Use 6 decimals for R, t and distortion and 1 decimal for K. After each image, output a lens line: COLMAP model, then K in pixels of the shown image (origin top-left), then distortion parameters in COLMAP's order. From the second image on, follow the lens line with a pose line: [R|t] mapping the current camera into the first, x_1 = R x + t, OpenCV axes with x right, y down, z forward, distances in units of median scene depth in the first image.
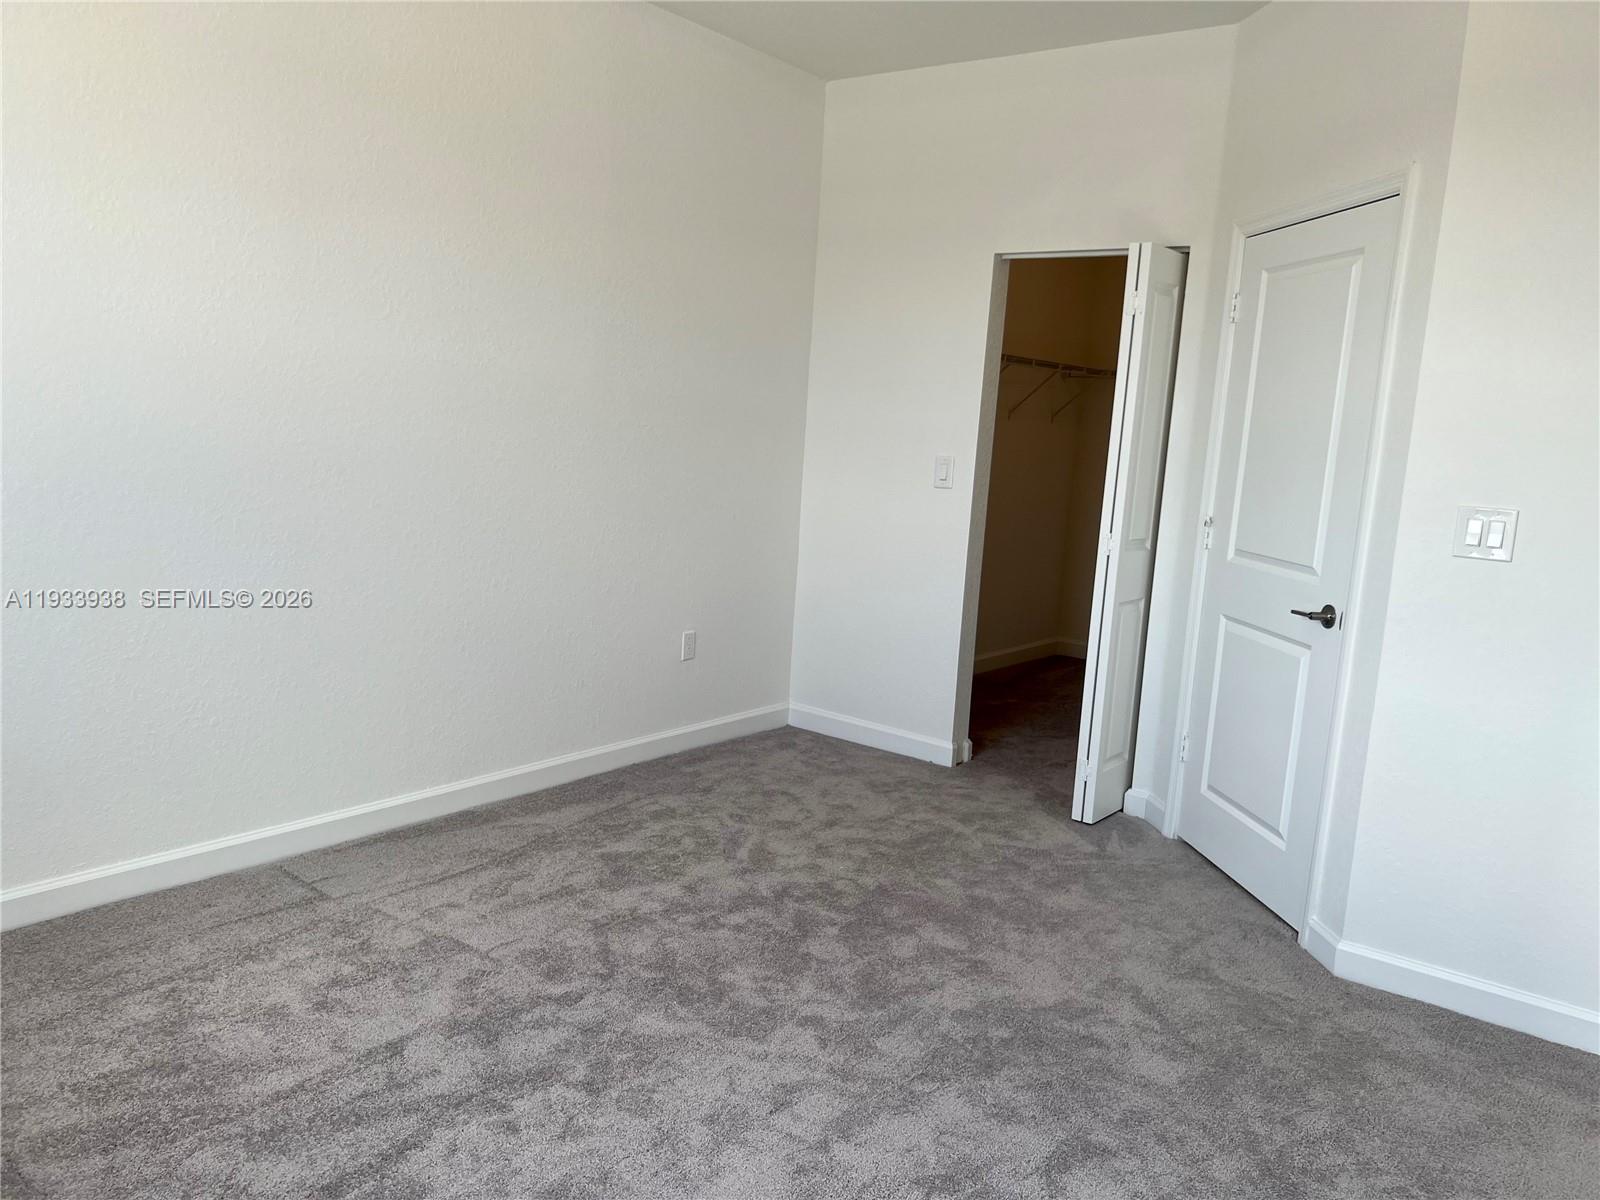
lens RADIAL K [[1207.3, 0, 798.9], [0, 1207.3, 610.9], [0, 0, 1]] dist [0.058709, -0.062607]
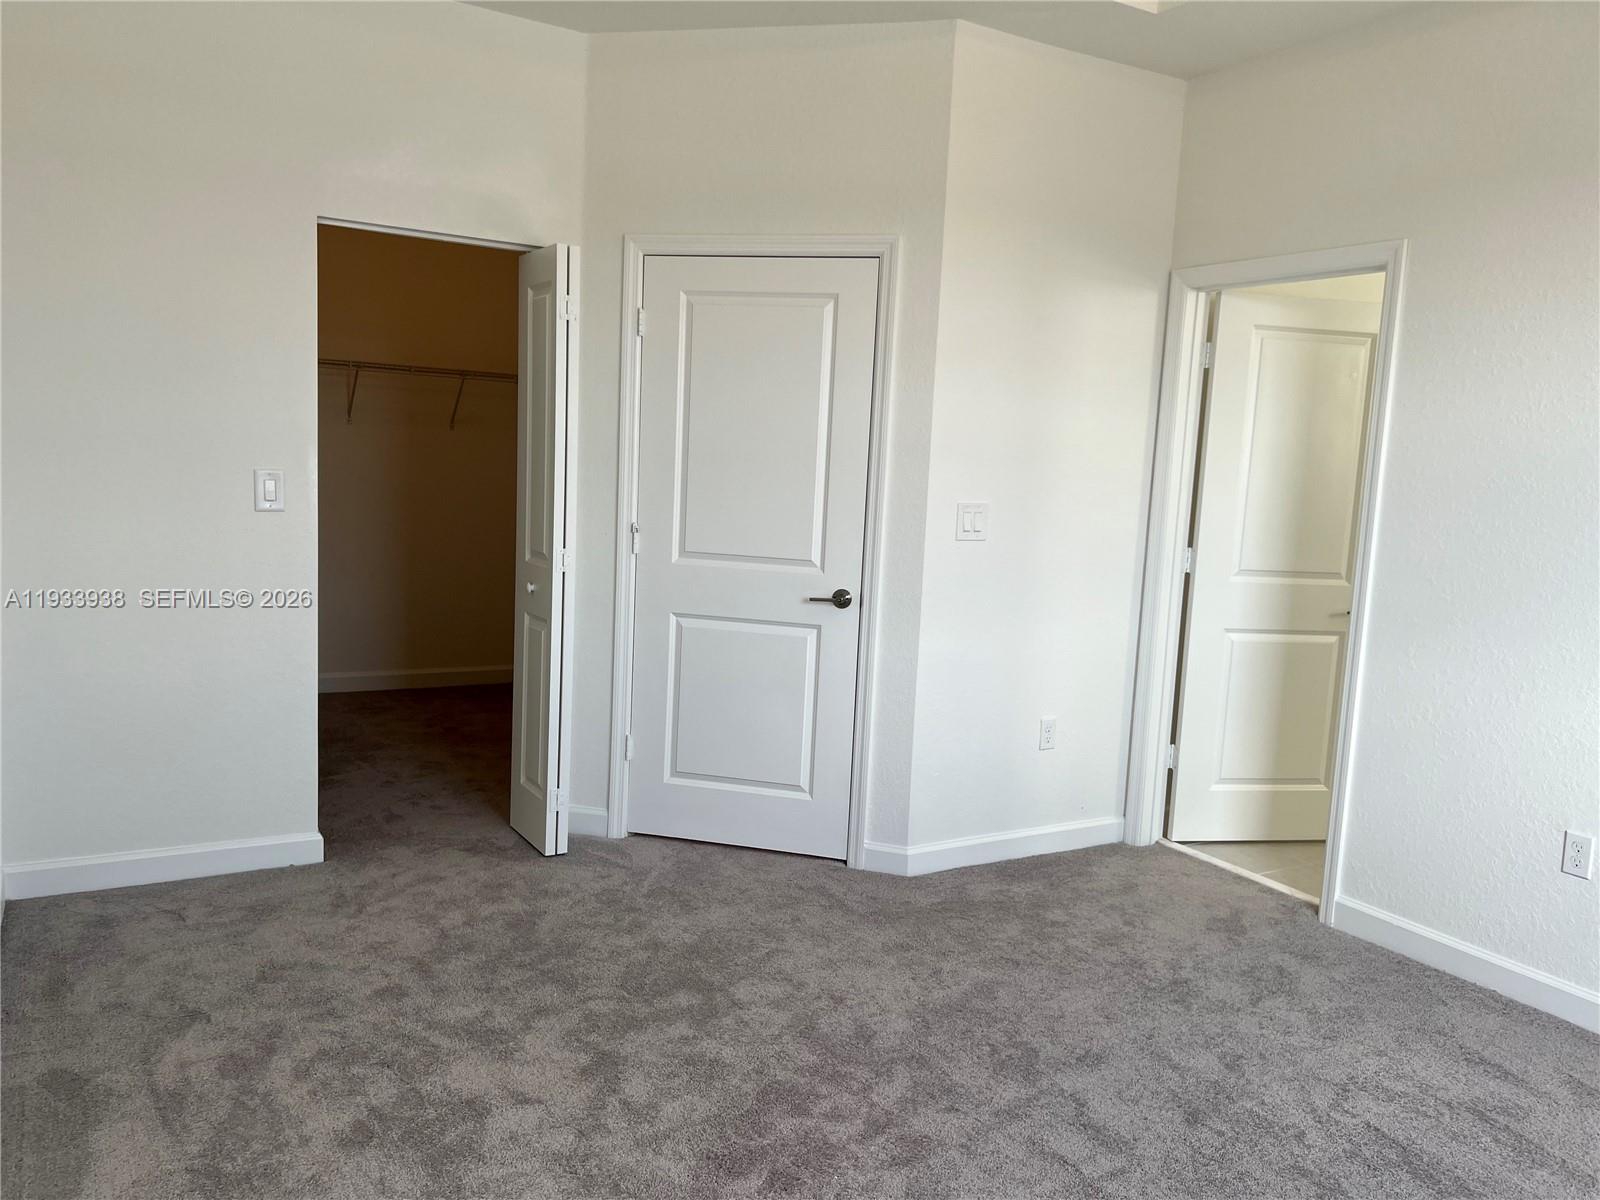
lens RADIAL K [[1207.3, 0, 798.9], [0, 1207.3, 610.9], [0, 0, 1]] dist [0.058709, -0.062607]
pose [[0.371329, -0.160706, 0.914488, -0.606100], [0.119032, 0.985020, 0.124768, -0.123649], [-0.920840, 0.062523, 0.384895, 0.512088]]
